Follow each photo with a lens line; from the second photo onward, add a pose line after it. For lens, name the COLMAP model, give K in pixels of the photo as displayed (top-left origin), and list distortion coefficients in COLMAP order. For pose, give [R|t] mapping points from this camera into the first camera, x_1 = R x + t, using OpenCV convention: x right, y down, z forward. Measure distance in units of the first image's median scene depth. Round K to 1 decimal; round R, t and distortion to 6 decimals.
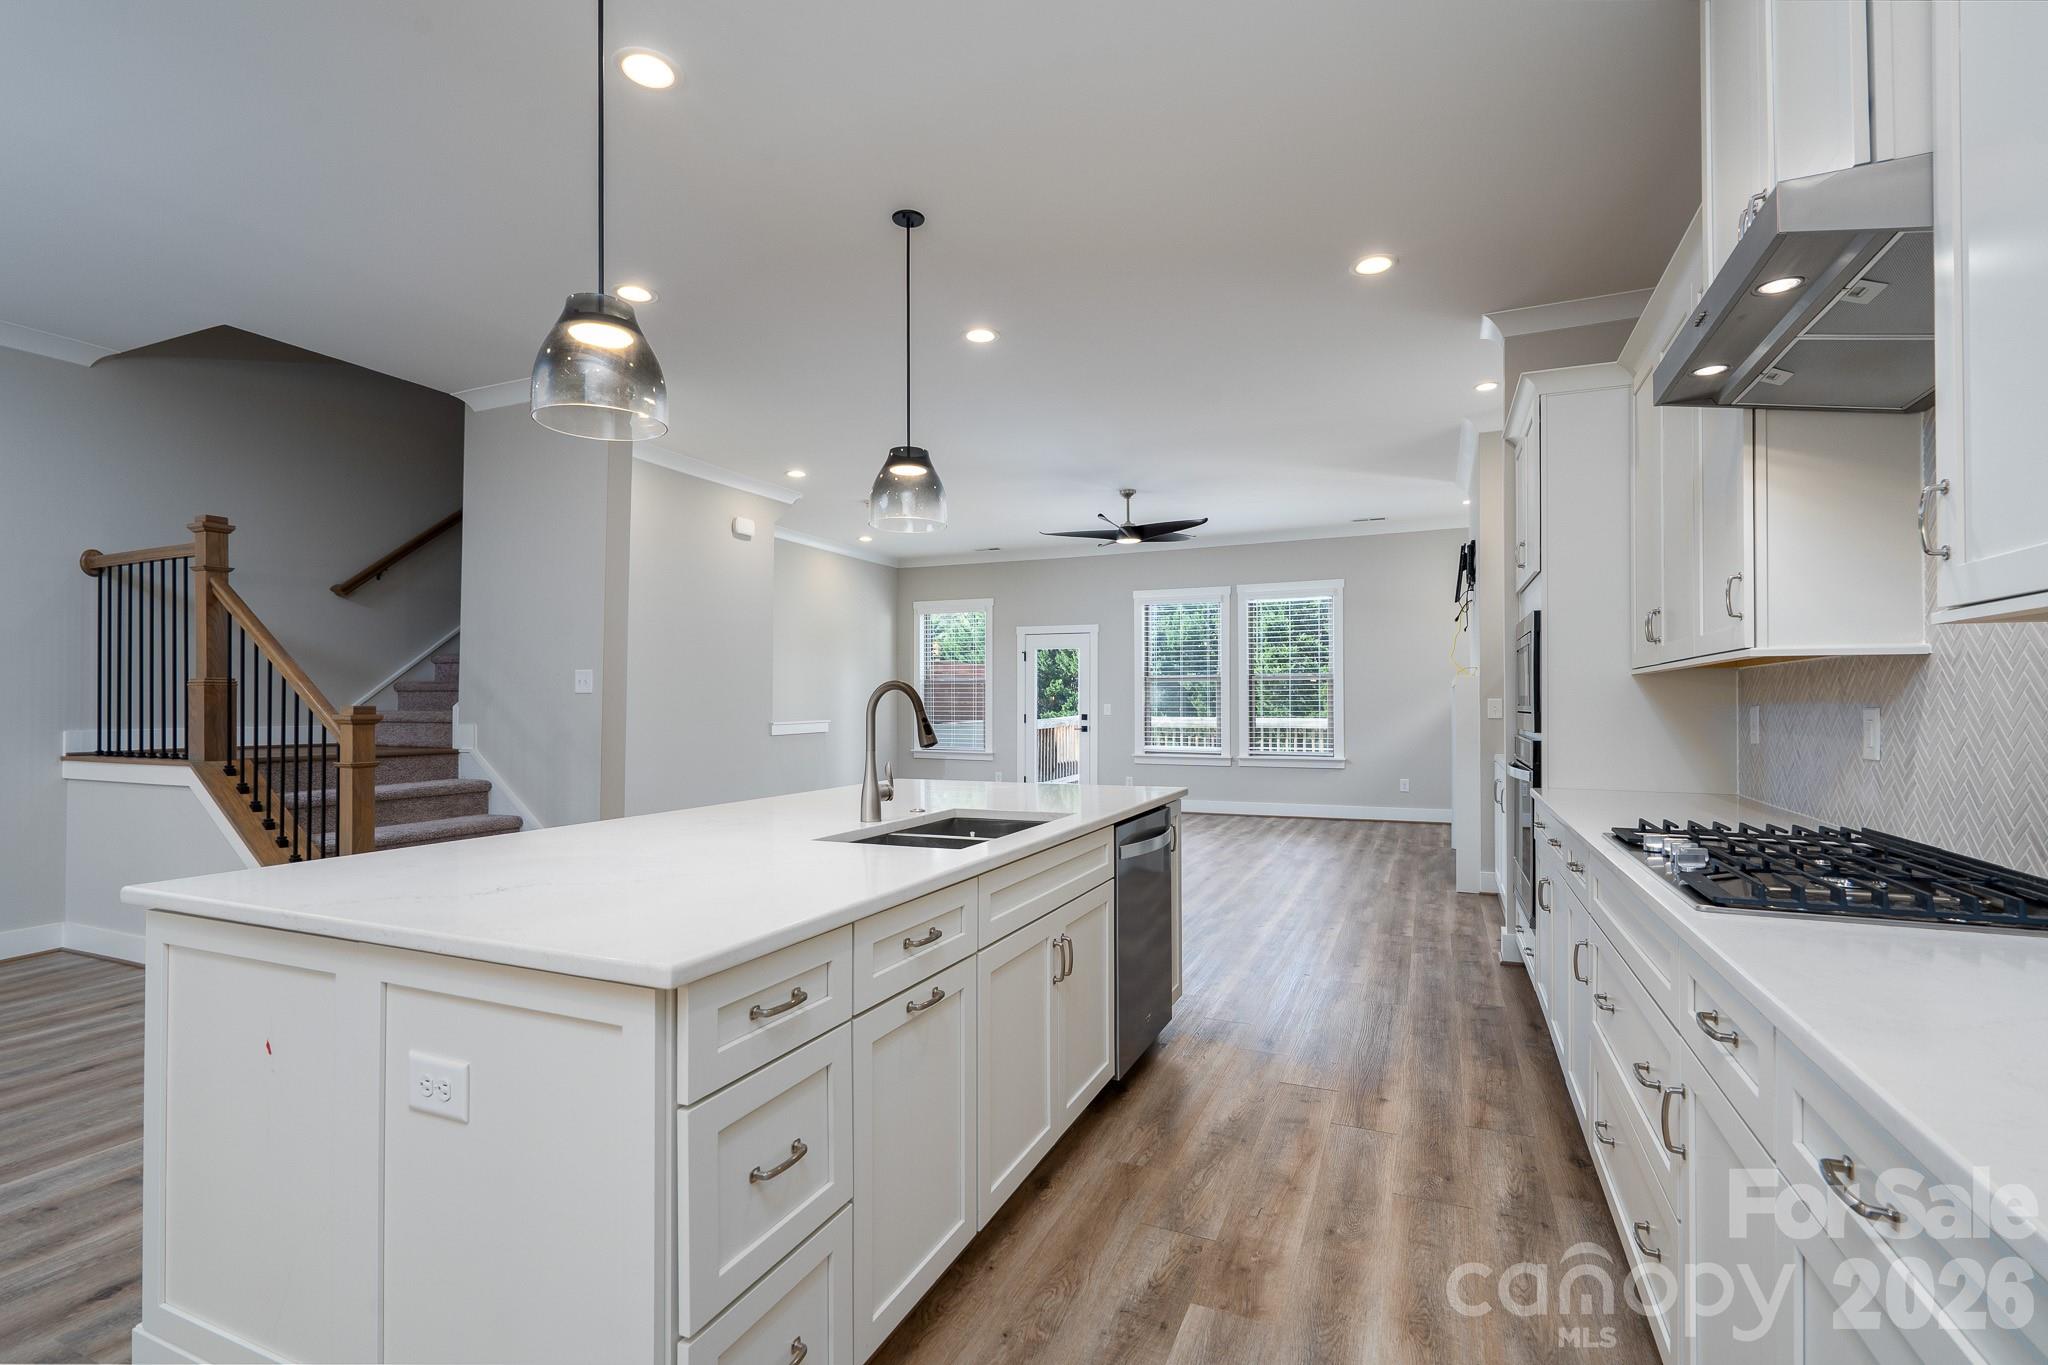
lens RADIAL K [[937.2, 0, 990.8], [0, 937.2, 683.2], [0, 0, 1]] dist [-0.001965, 0.002763]
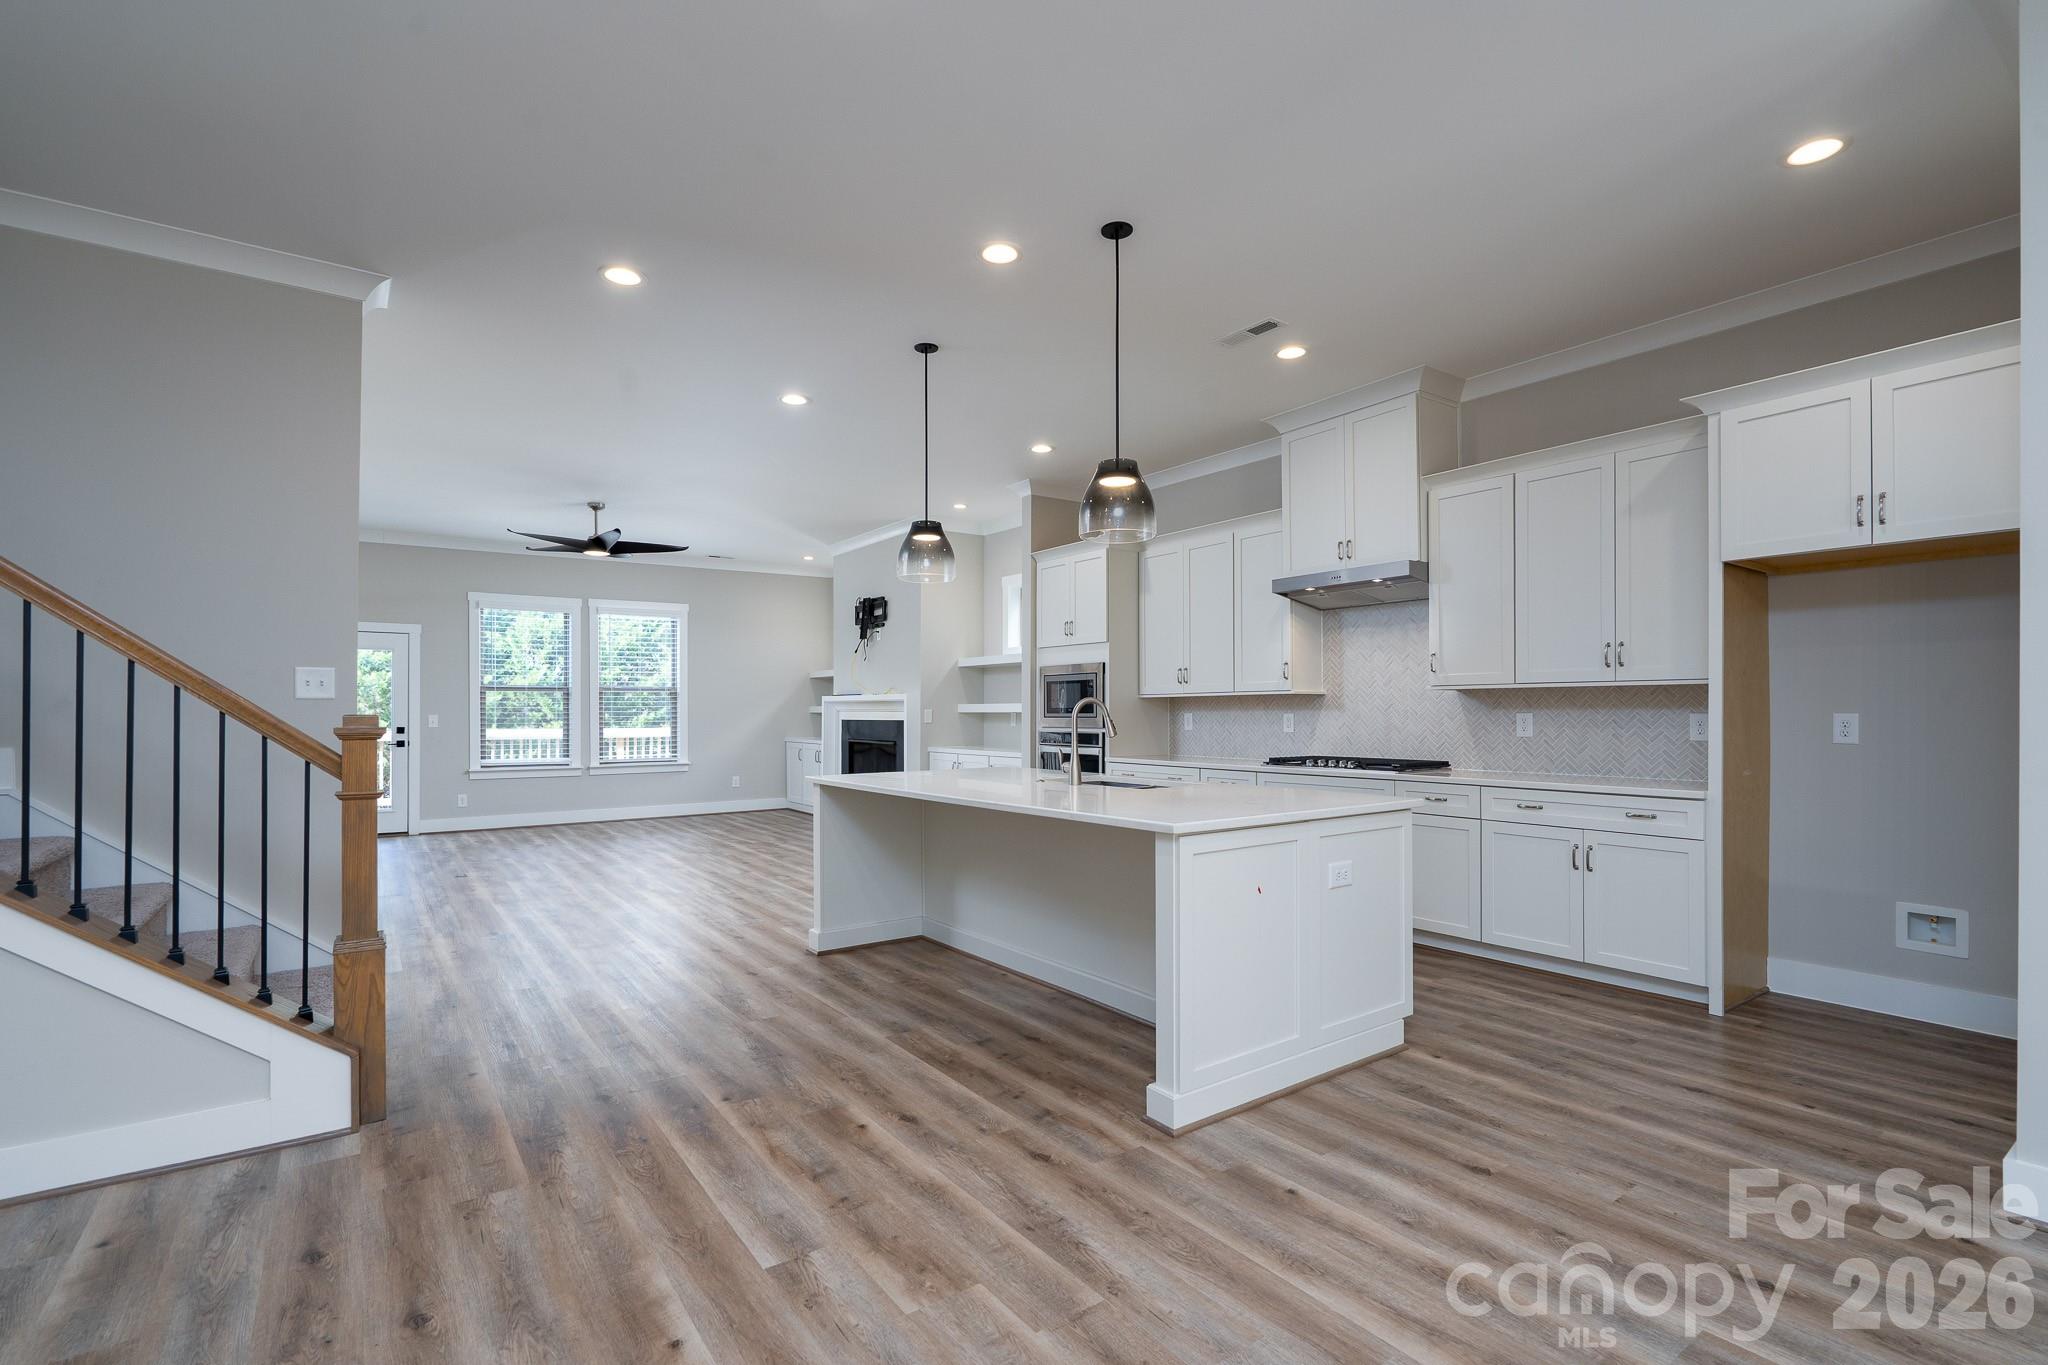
lens RADIAL K [[937.2, 0, 1034.7], [0, 937.2, 716.9], [0, 0, 1]] dist [-0.001965, 0.002763]
pose [[0.467402, -0.004582, 0.884033, -0.442544], [-0.015452, 0.999791, 0.013352, 0.003639], [-0.883910, -0.019900, 0.467234, 0.081093]]
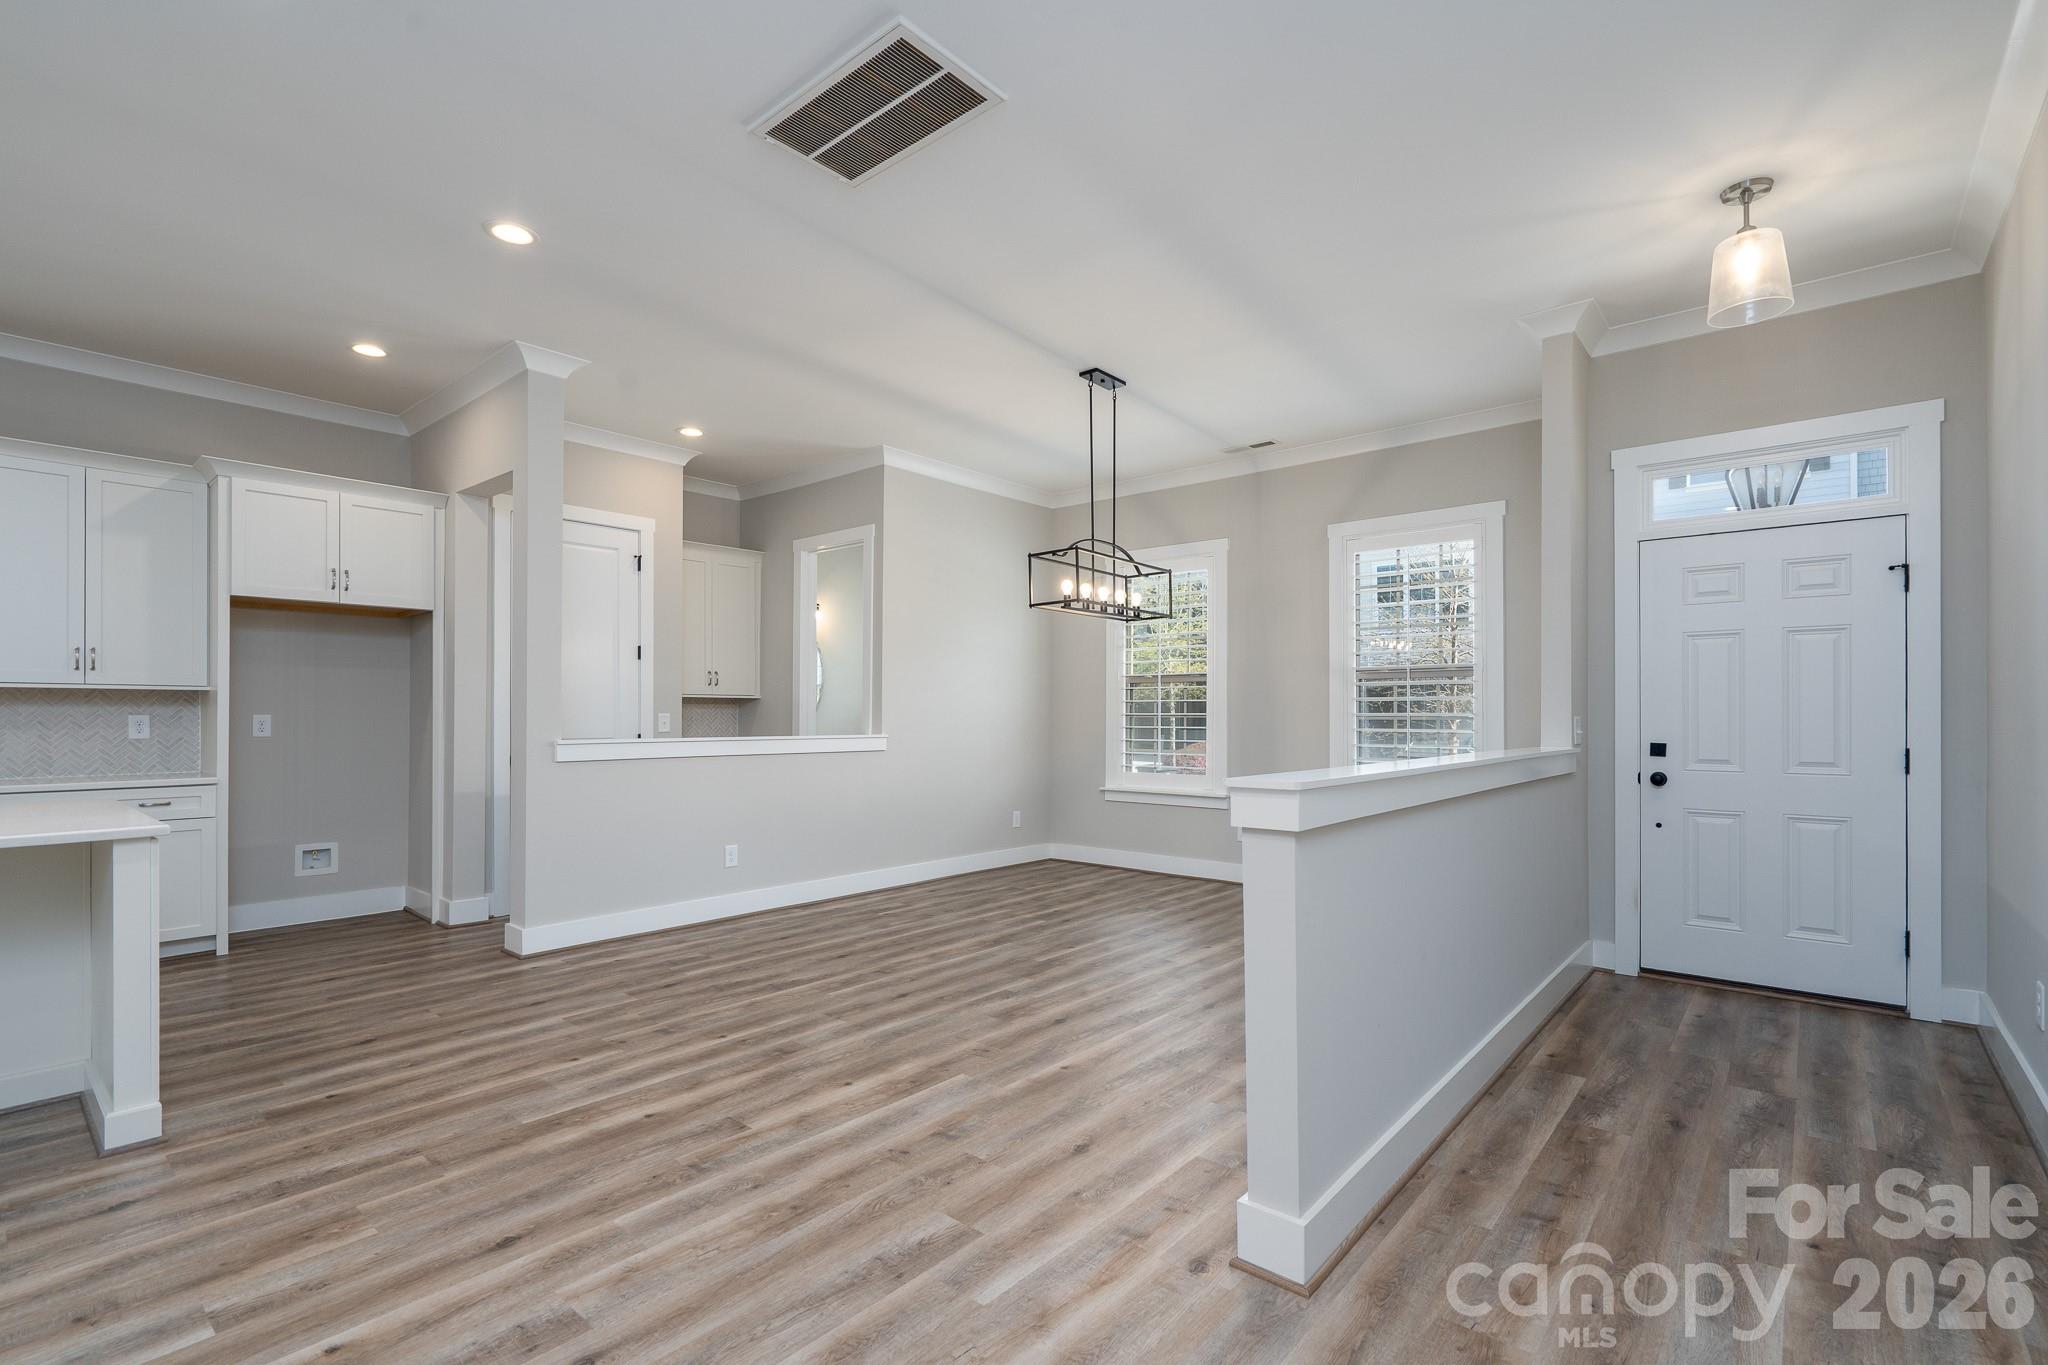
lens RADIAL K [[937.2, 0, 1003.8], [0, 937.2, 724.1], [0, 0, 1]] dist [-0.001965, 0.002763]
pose [[-0.964765, -0.004098, 0.263081, -0.487422], [-0.006791, 0.999933, -0.009329, 0.009689], [-0.263025, -0.010787, -0.964729, 0.372363]]
